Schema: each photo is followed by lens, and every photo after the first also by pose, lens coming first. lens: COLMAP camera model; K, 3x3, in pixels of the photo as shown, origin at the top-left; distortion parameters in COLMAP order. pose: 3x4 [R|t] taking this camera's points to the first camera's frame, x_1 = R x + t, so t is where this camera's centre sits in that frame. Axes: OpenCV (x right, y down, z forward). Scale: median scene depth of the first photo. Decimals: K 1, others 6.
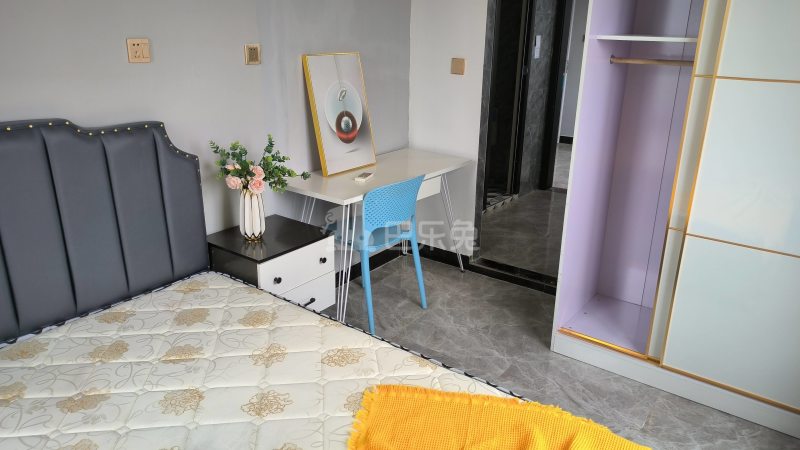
lens RADIAL K [[593.3, 0, 403.5], [0, 593.3, 226.1], [0, 0, 1]] dist [0.074854, -0.089881]
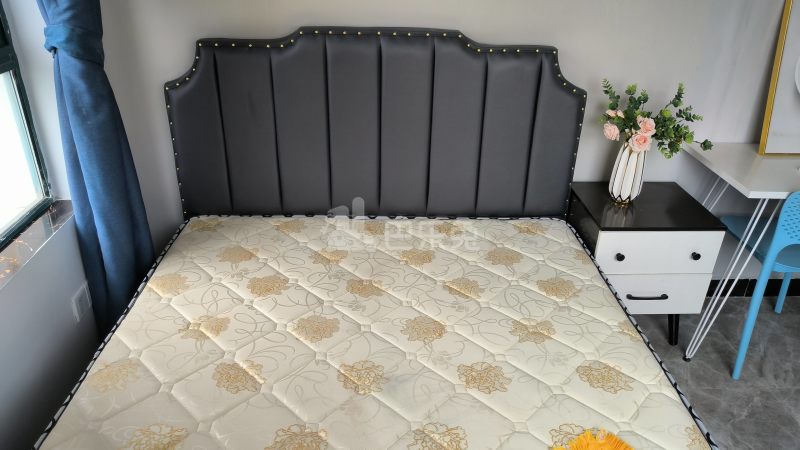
lens RADIAL K [[593.3, 0, 403.5], [0, 593.3, 226.1], [0, 0, 1]] dist [0.074854, -0.089881]
pose [[0.640099, 0.351726, -0.683053, 0.163120], [-0.270390, 0.935307, 0.228234, -0.063259], [0.719140, 0.038598, 0.693793, 0.201451]]
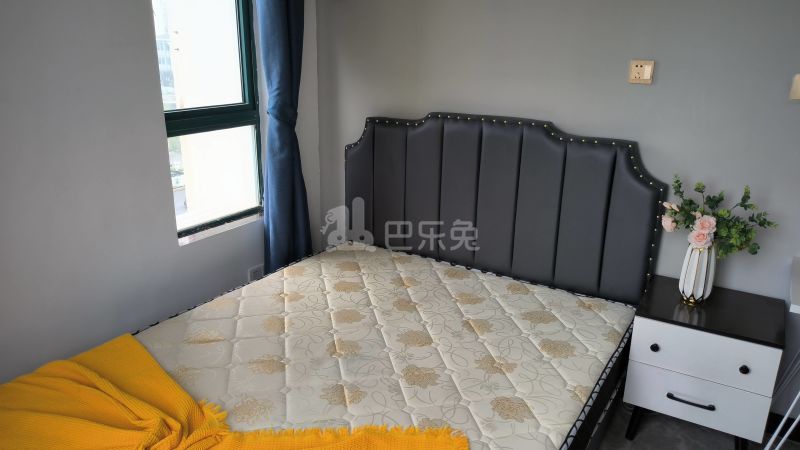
lens RADIAL K [[593.3, 0, 403.5], [0, 593.3, 226.1], [0, 0, 1]] dist [0.074854, -0.089881]
pose [[0.091053, 0.289024, -0.952982, 0.535197], [-0.340041, 0.908464, 0.243034, -0.155571], [0.935992, 0.301924, 0.180999, 0.490389]]
